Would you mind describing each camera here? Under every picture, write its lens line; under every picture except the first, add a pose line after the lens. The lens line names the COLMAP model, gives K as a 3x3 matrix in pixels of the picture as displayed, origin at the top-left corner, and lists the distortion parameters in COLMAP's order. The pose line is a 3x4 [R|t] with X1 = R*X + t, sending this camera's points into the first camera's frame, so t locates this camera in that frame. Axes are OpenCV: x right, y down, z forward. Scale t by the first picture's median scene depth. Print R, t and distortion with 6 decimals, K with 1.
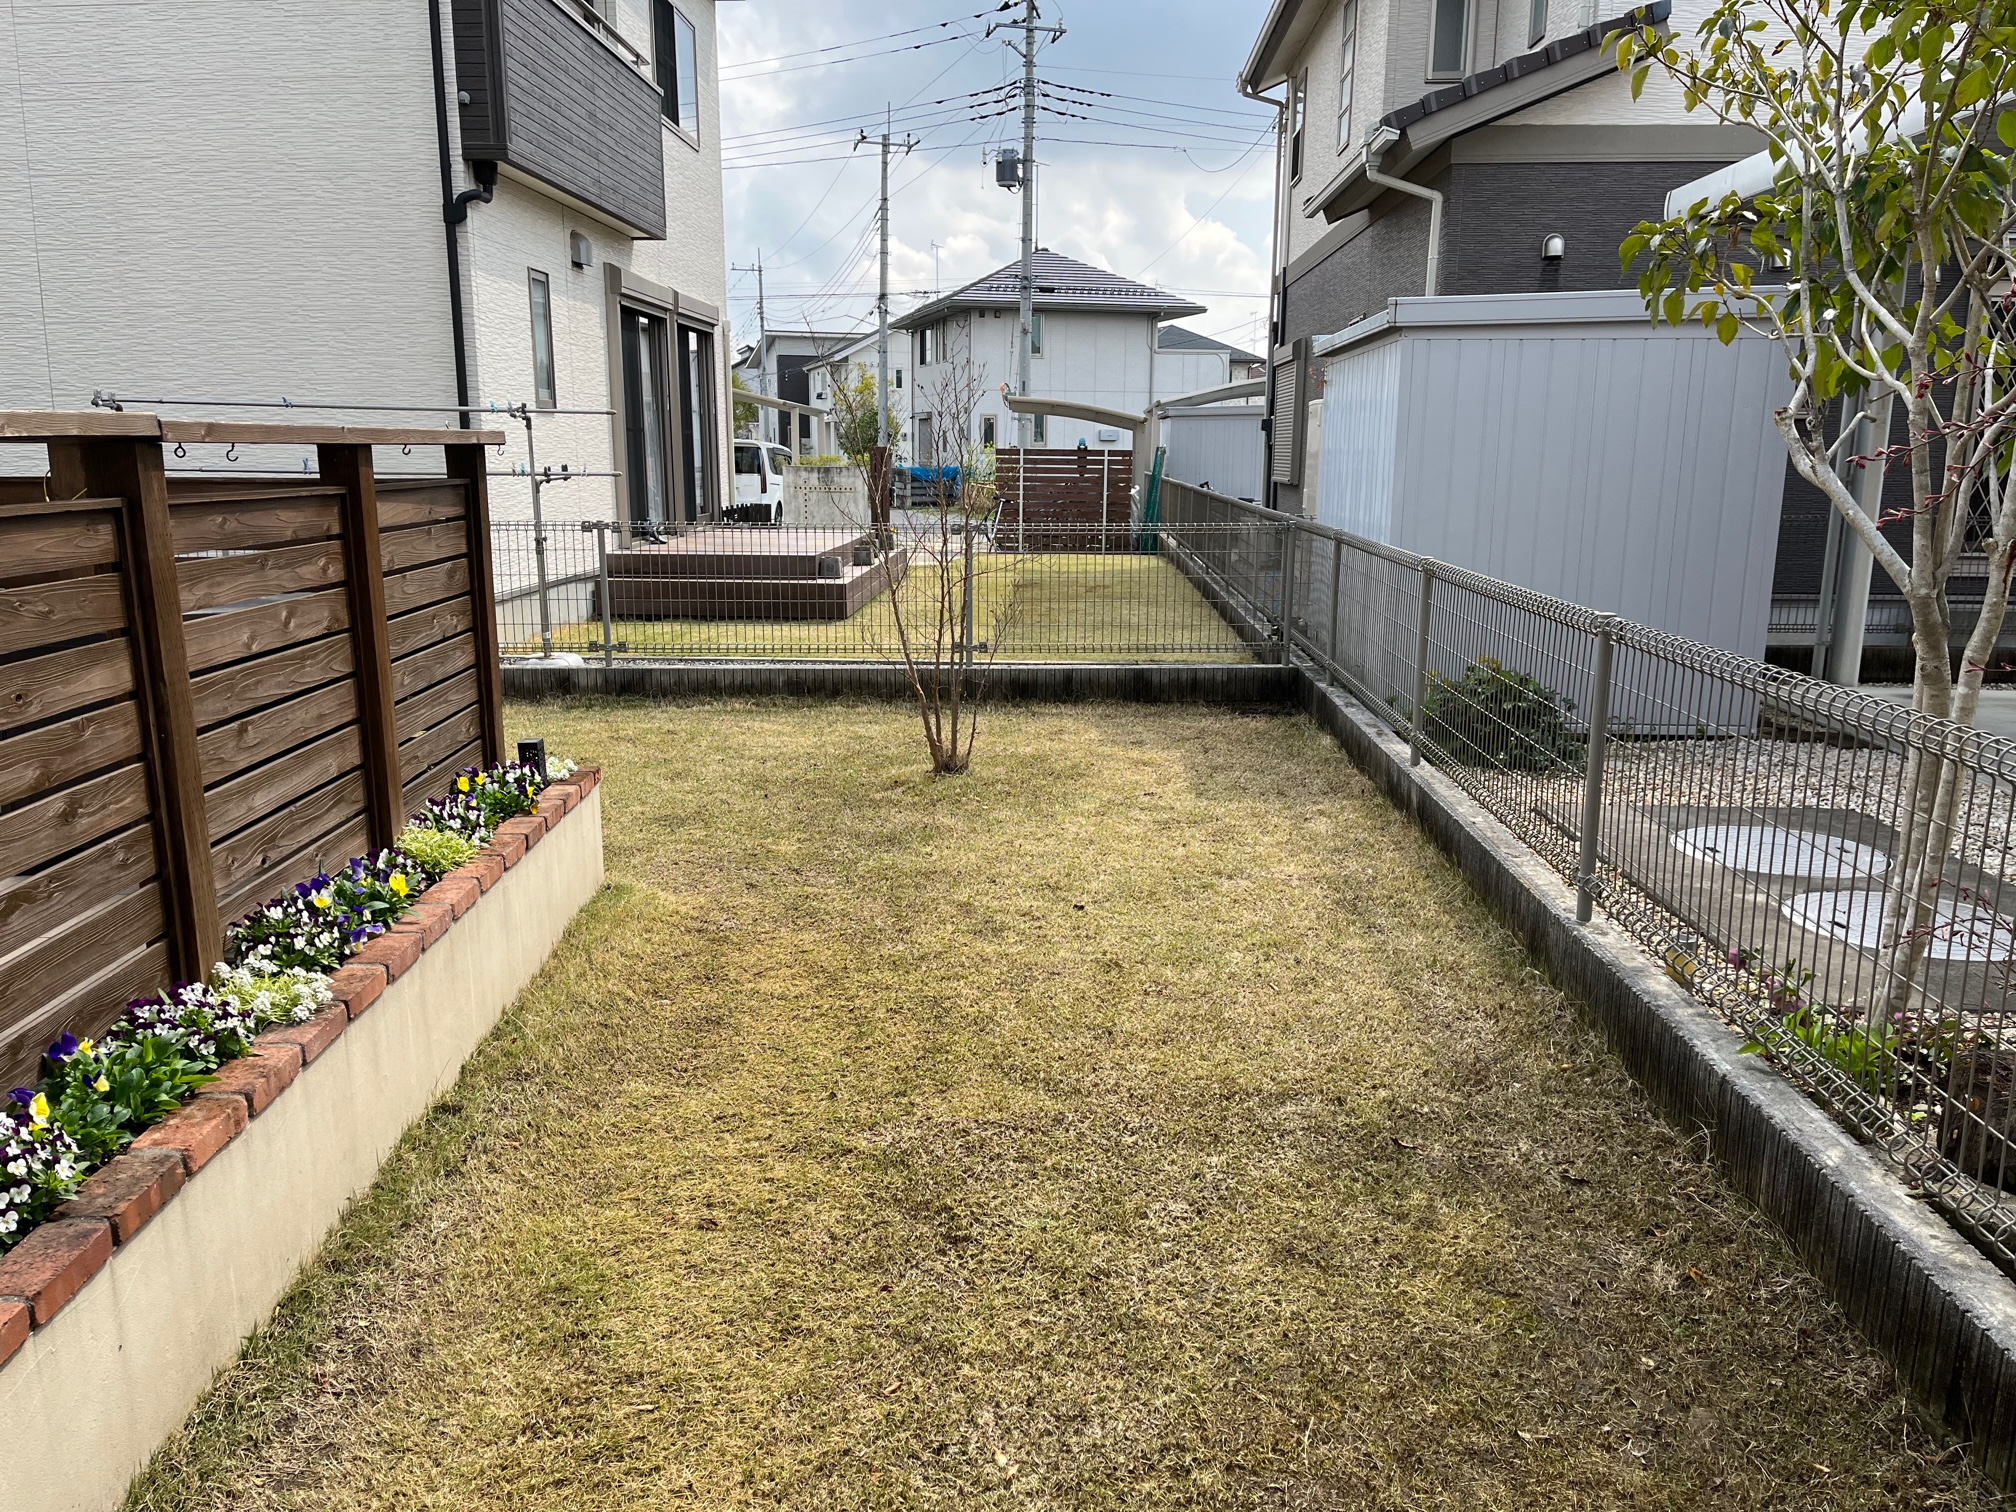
lens RADIAL K [[1466.6, 0, 1063.5], [0, 1466.6, 688.1], [0, 0, 1]] dist [0.070951, -0.082735]
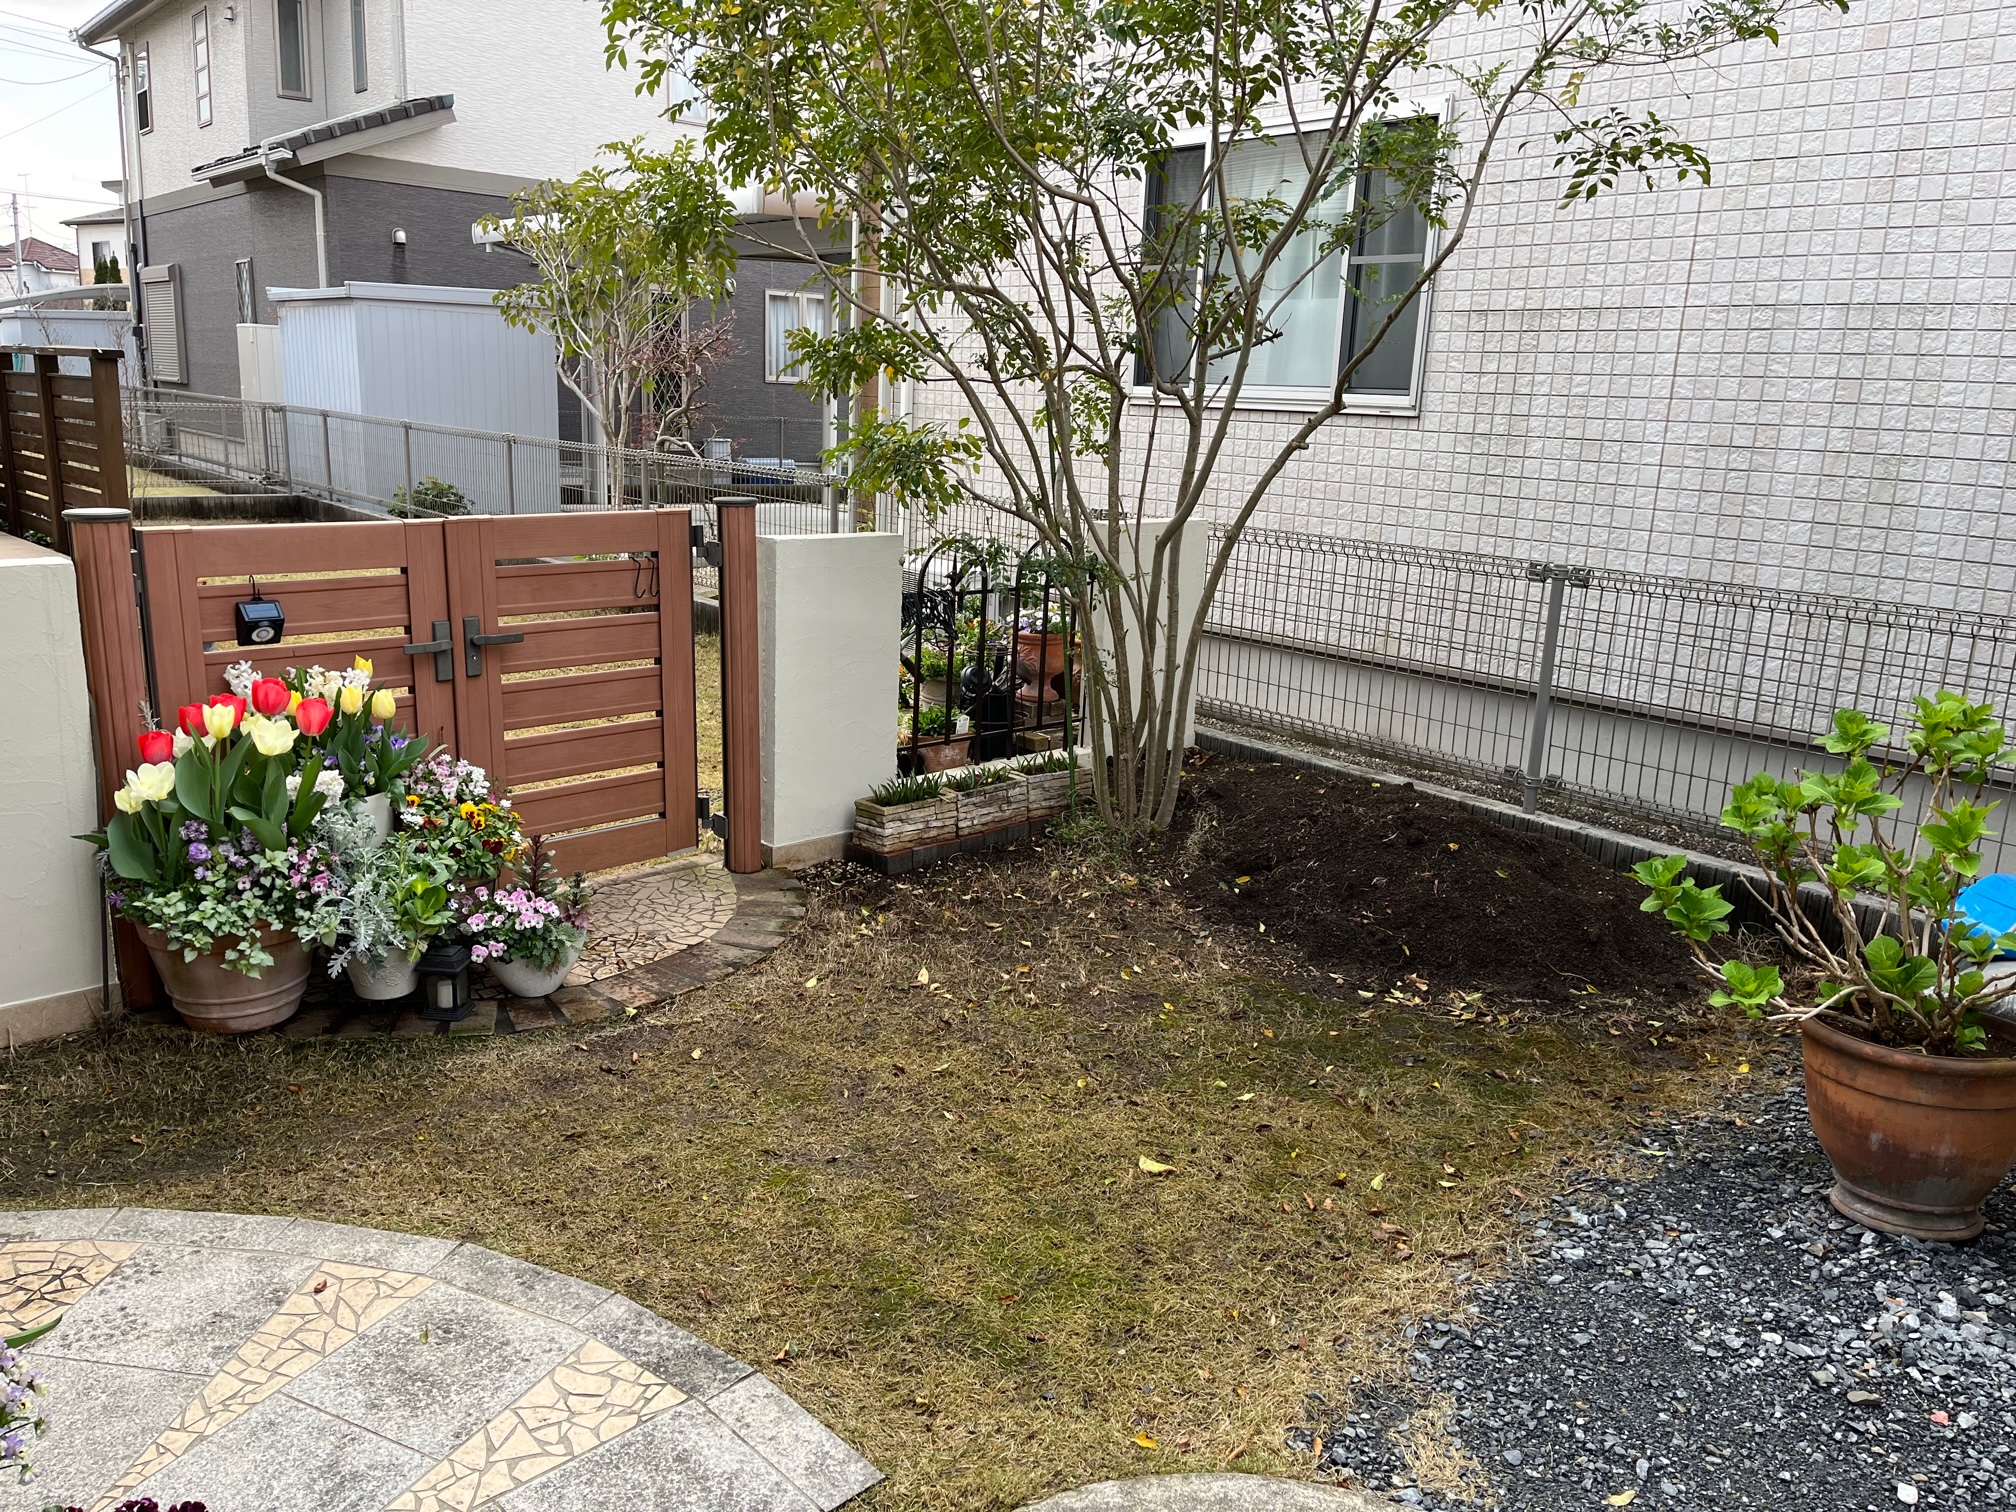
lens RADIAL K [[1466.6, 0, 1063.5], [0, 1466.6, 688.1], [0, 0, 1]] dist [0.070951, -0.082735]
pose [[0.713600, -0.118657, 0.690432, -0.333491], [0.077912, 0.992880, 0.090110, 0.099131], [-0.696208, -0.010509, 0.717764, -0.671824]]
